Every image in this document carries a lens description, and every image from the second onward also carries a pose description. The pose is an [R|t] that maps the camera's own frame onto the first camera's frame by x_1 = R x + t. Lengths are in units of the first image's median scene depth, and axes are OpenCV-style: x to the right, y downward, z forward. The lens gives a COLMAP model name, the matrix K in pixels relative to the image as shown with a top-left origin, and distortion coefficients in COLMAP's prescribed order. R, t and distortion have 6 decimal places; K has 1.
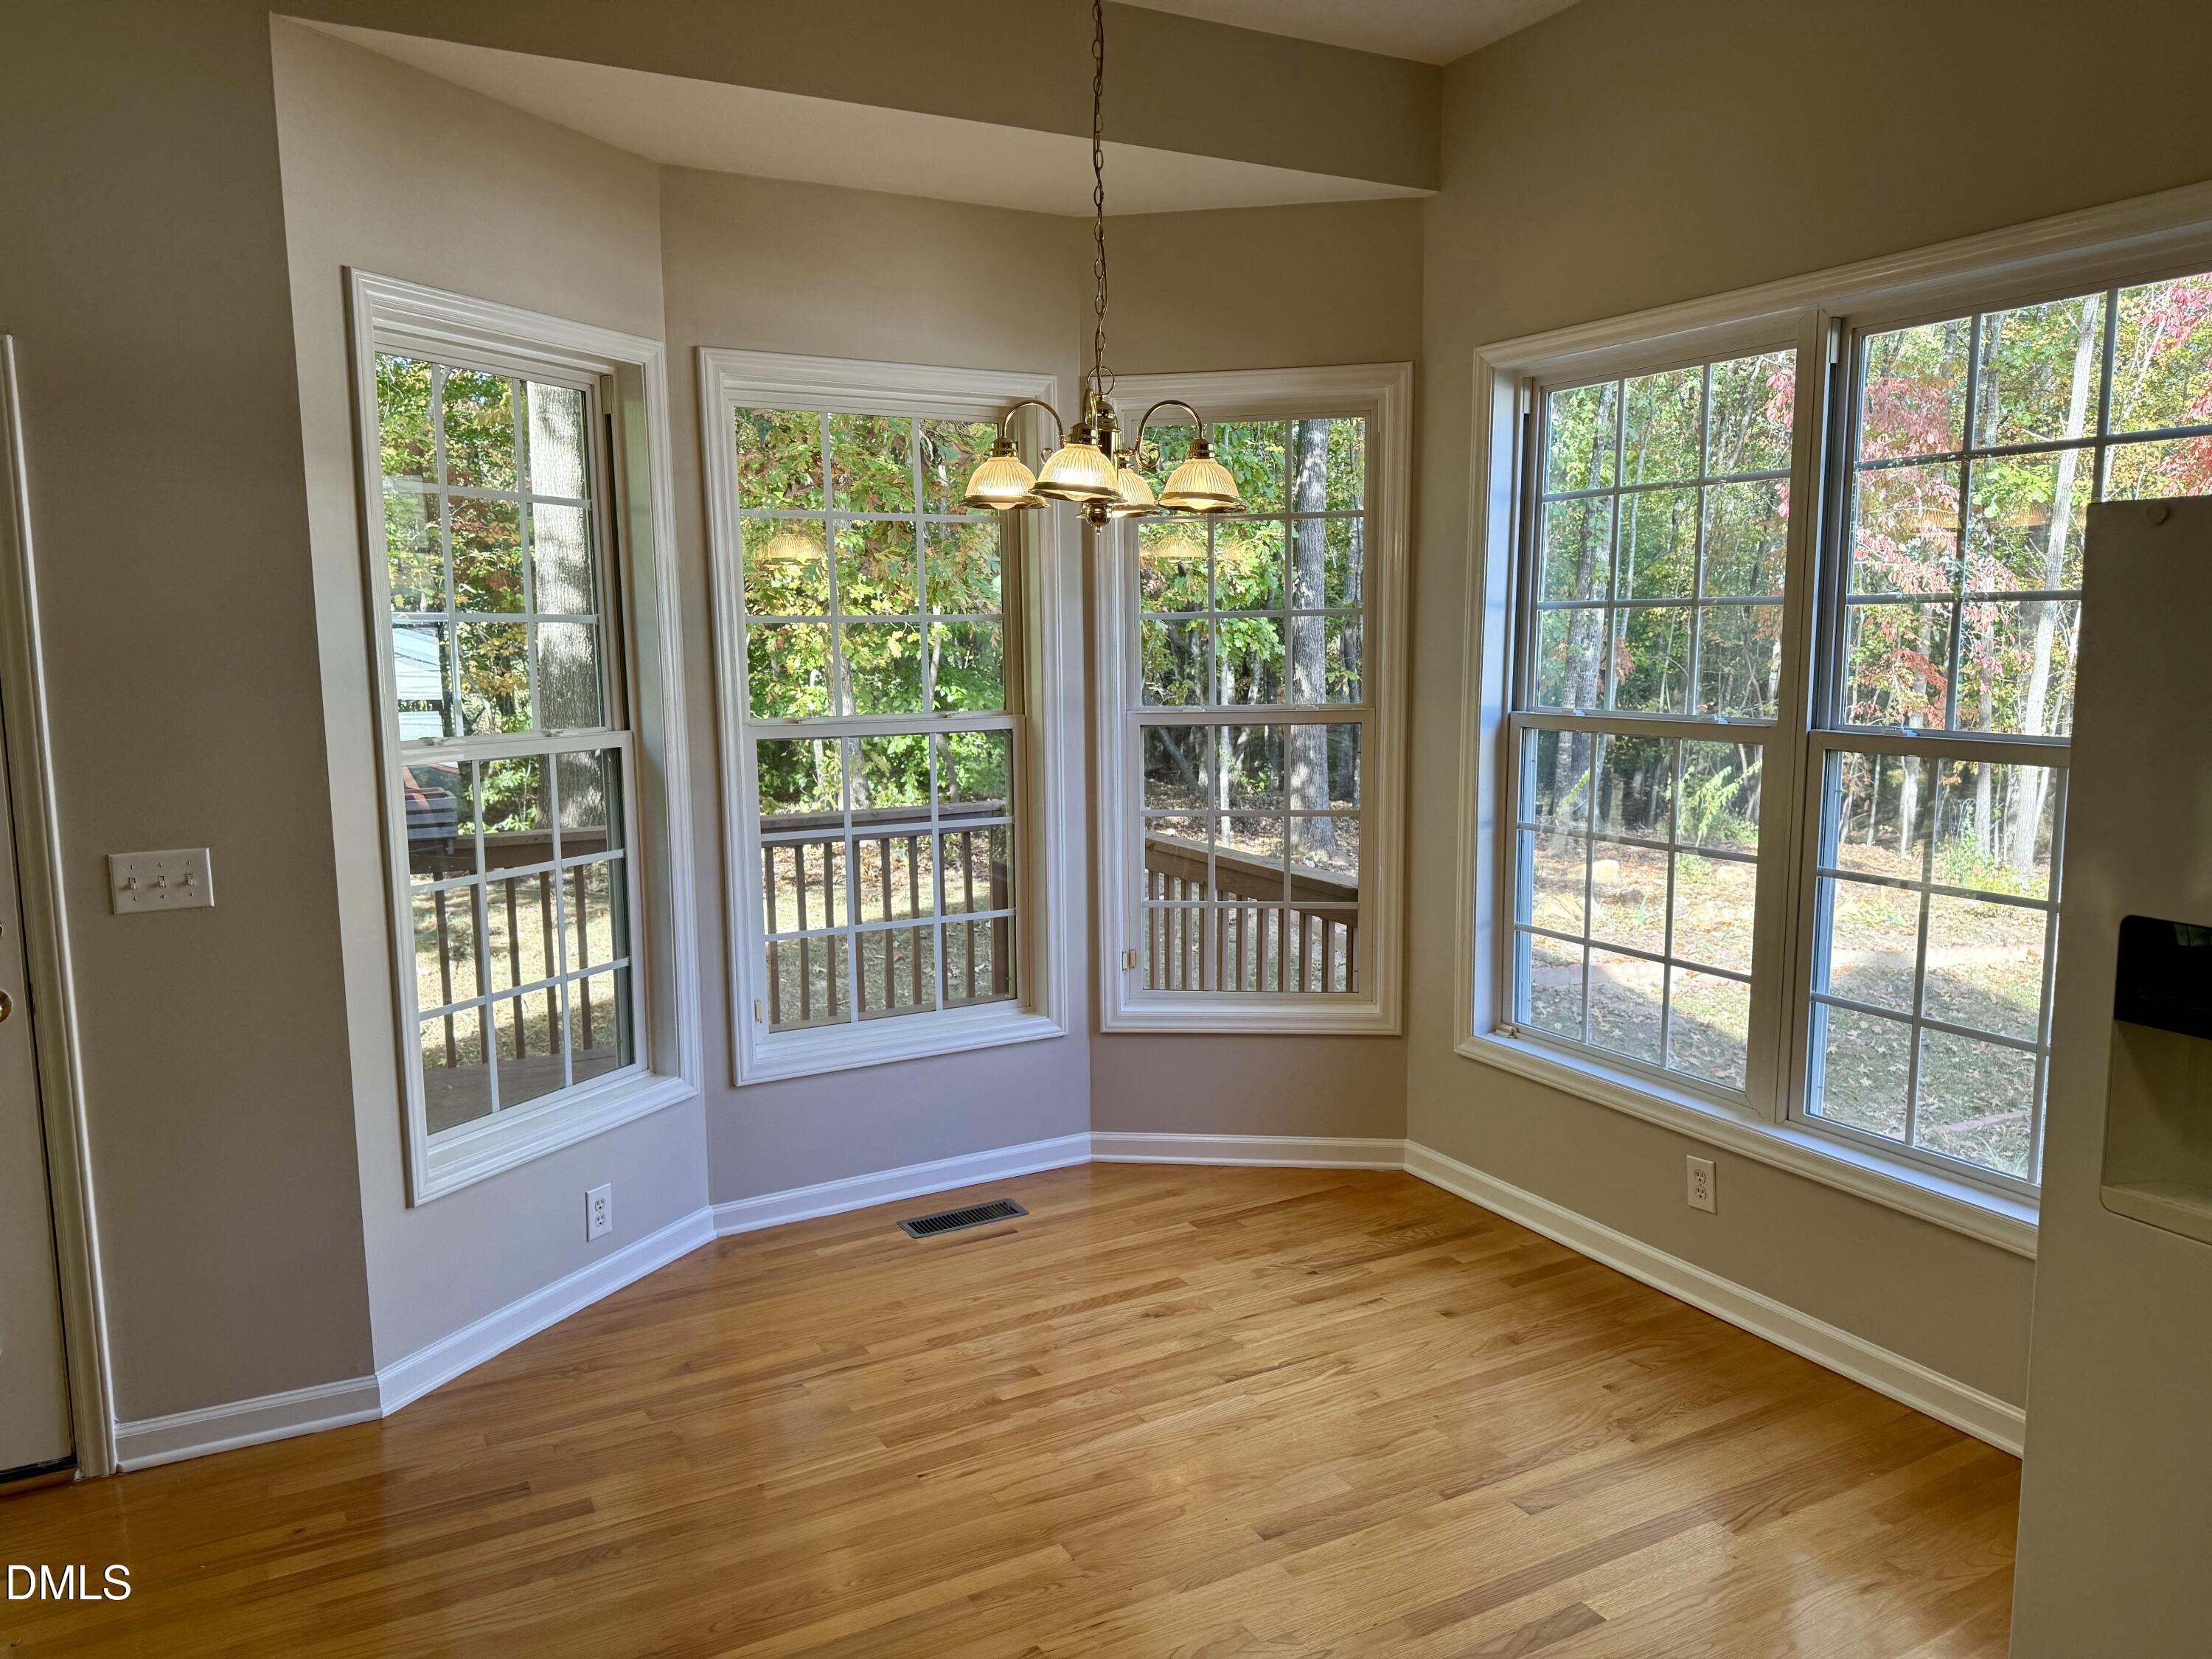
lens RADIAL K [[1552.8, 0, 1105.7], [0, 1552.8, 825.4], [0, 0, 1]] dist [0.009847, -0.012597]
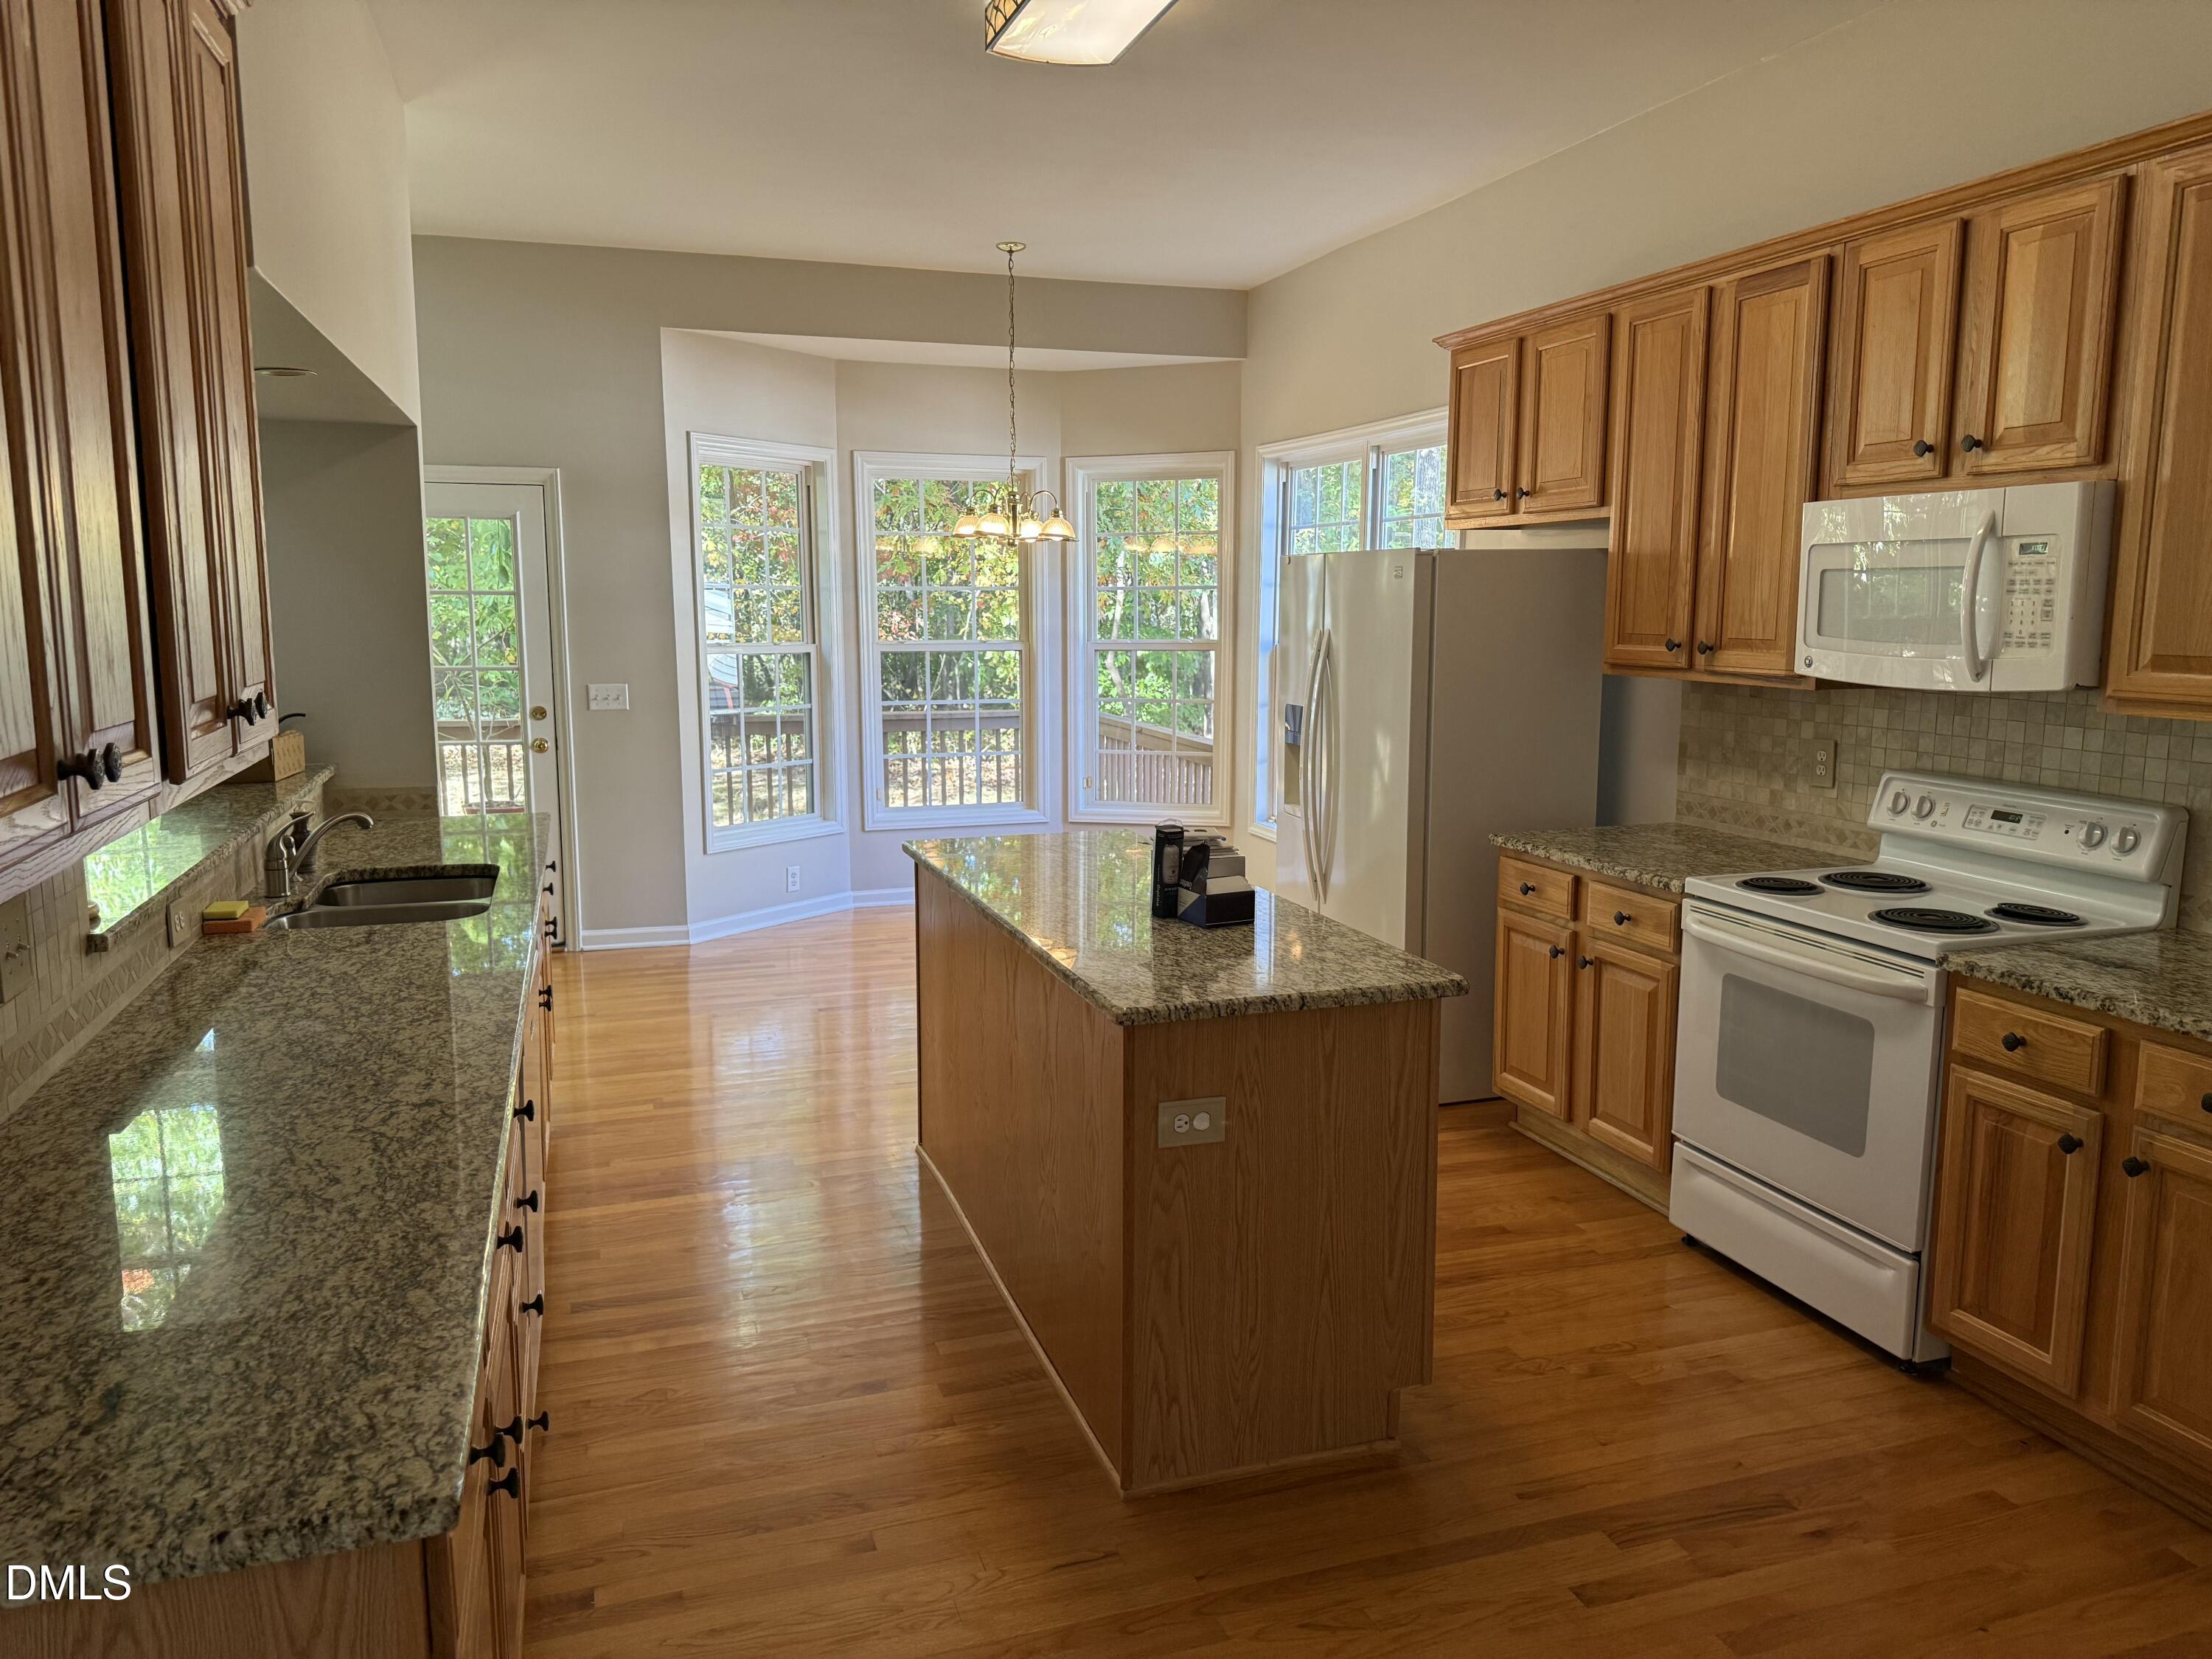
lens RADIAL K [[1552.8, 0, 1107.7], [0, 1552.8, 826.2], [0, 0, 1]] dist [0.009847, -0.012597]
pose [[0.983461, 0.038676, -0.176941, 0.422509], [-0.035734, 0.999165, 0.019785, 0.119756], [0.177559, -0.013135, 0.984023, -0.893430]]
